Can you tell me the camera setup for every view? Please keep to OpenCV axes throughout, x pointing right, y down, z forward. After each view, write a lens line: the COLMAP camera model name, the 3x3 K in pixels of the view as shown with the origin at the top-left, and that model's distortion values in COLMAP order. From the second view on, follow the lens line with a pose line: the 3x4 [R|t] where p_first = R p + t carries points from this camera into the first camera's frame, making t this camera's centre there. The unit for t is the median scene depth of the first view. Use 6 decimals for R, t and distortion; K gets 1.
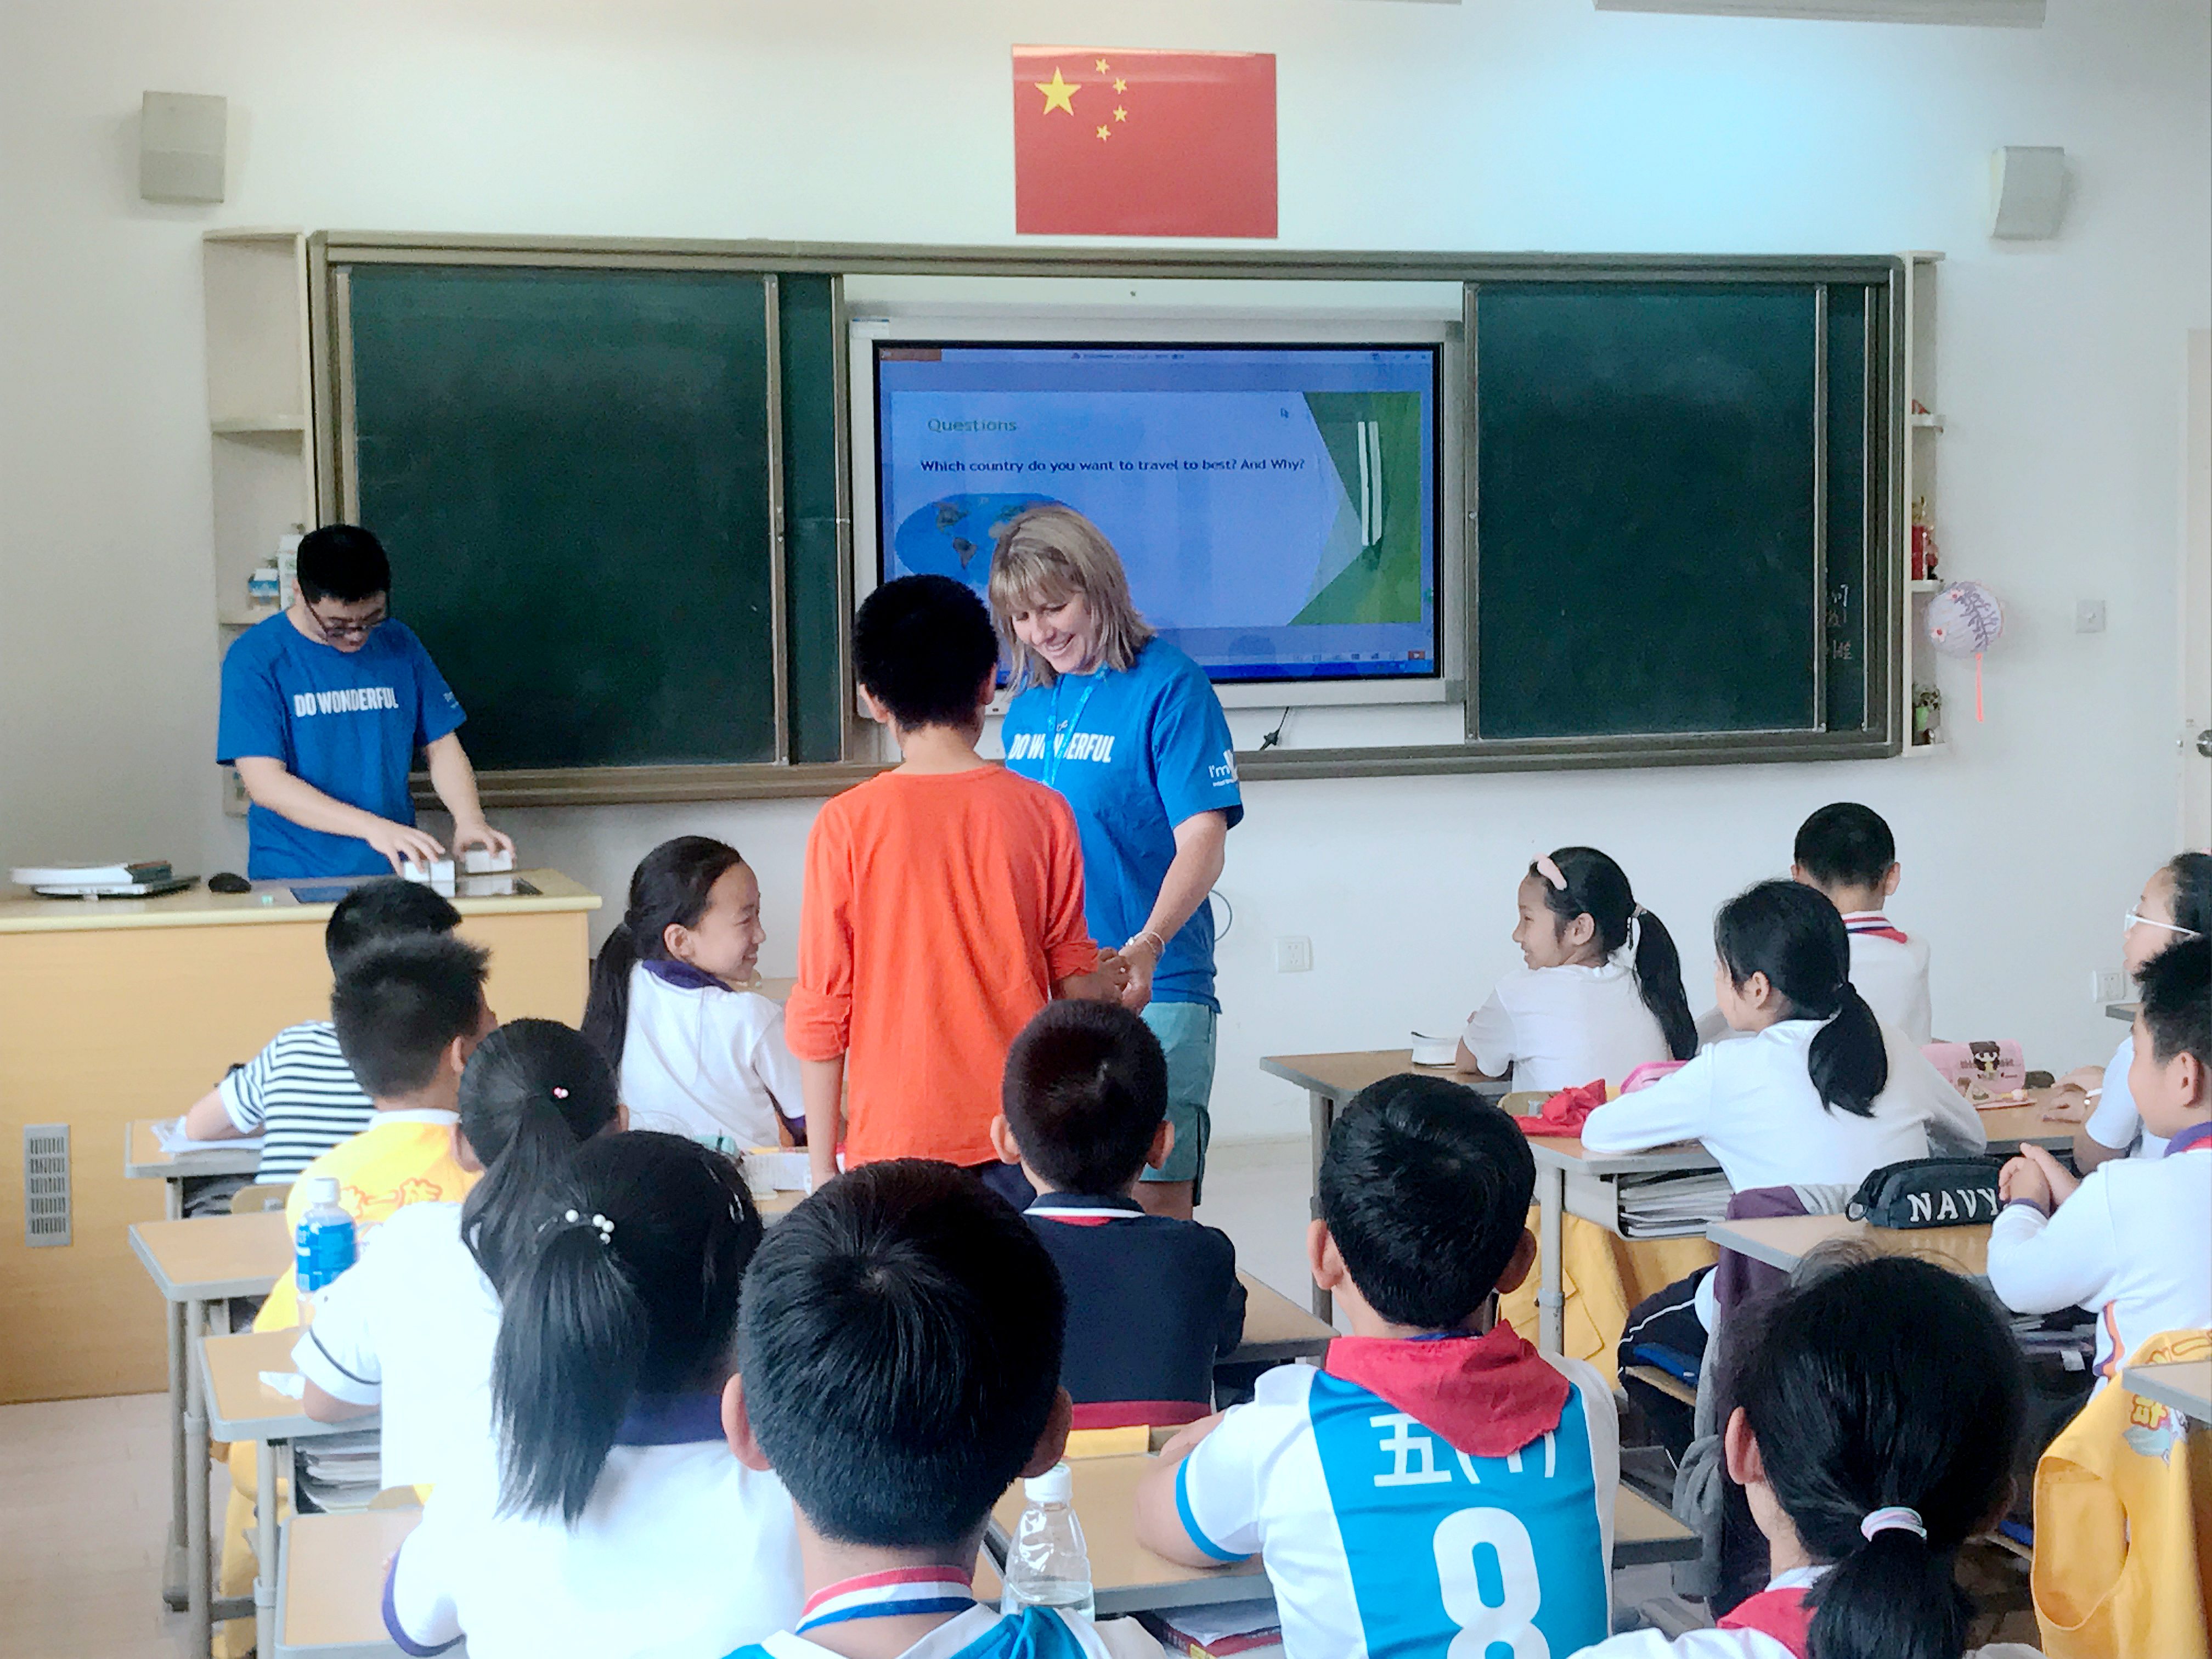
lens RADIAL K [[3925.5, 0, 1106.1], [0, 3925.5, 831.7], [0, 0, 1]] dist [0.056150, 0.000000]
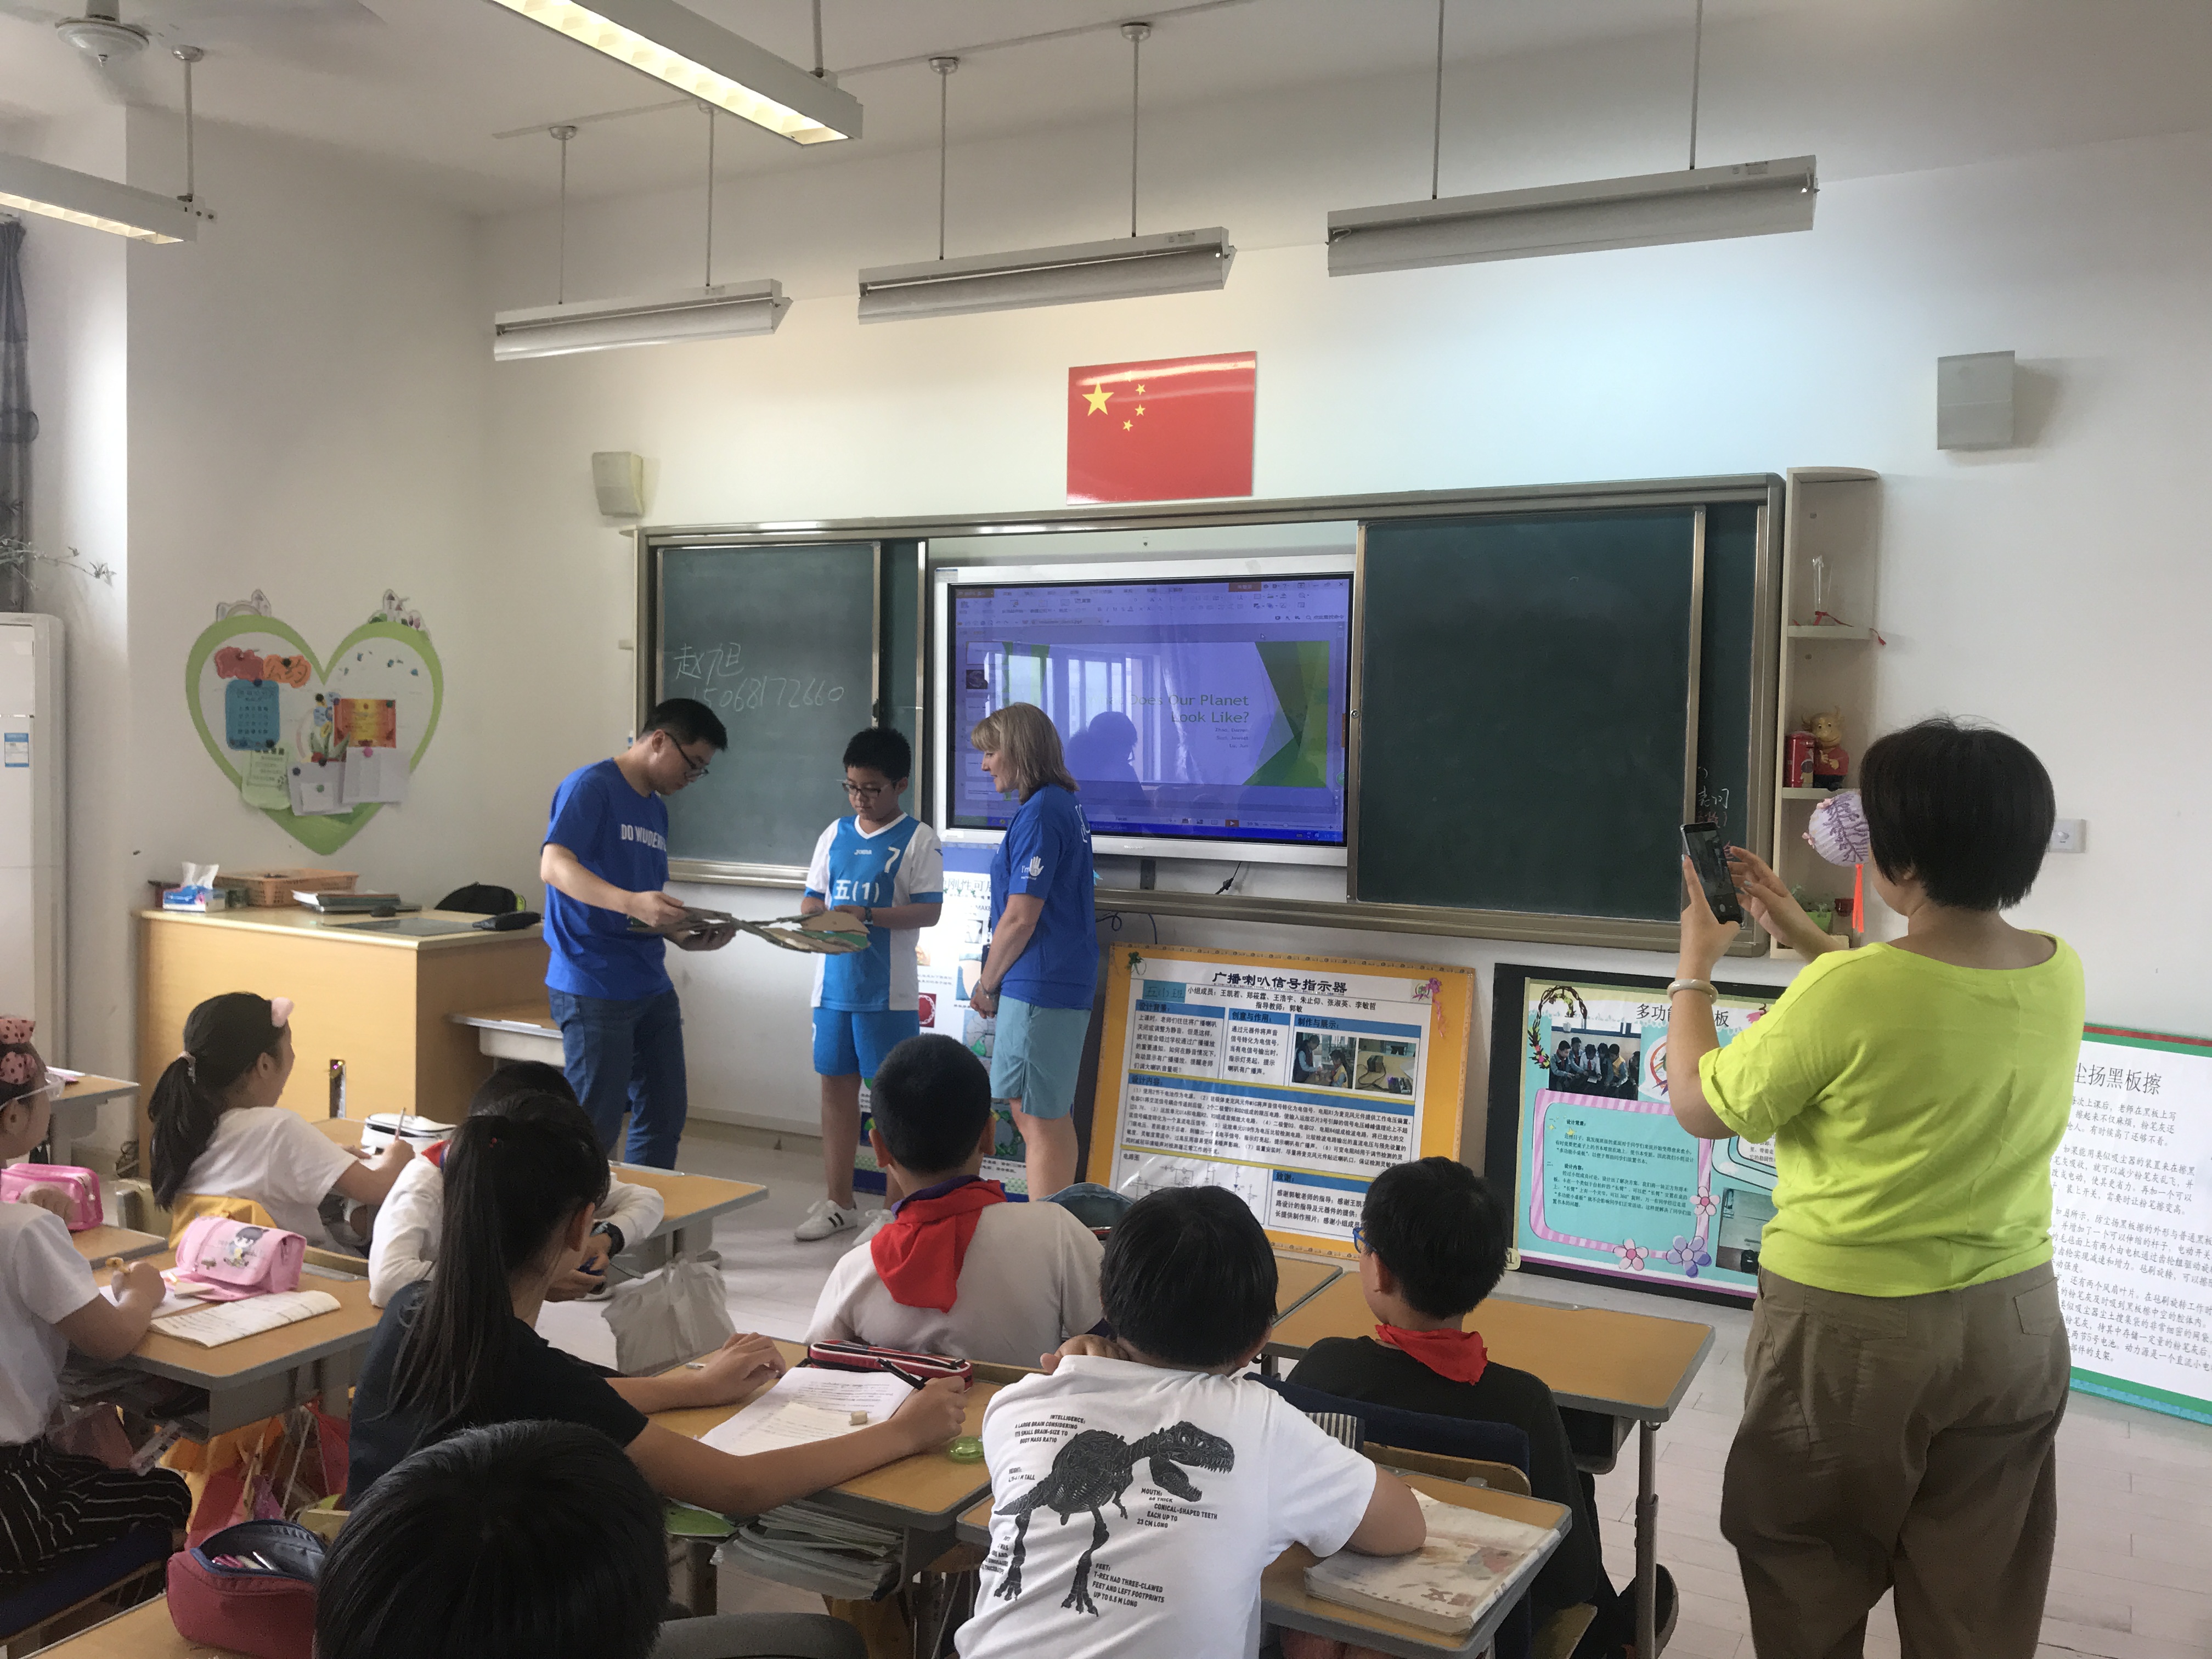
lens RADIAL K [[1823.4, 0, 1106.4], [0, 1823.4, 824.2], [0, 0, 1]] dist [0.002660, 0.000460]
pose [[0.697561, 0.064041, -0.713657, 0.438115], [-0.068850, 0.997380, 0.022205, -0.054377], [0.713210, 0.033646, 0.700143, 0.557698]]
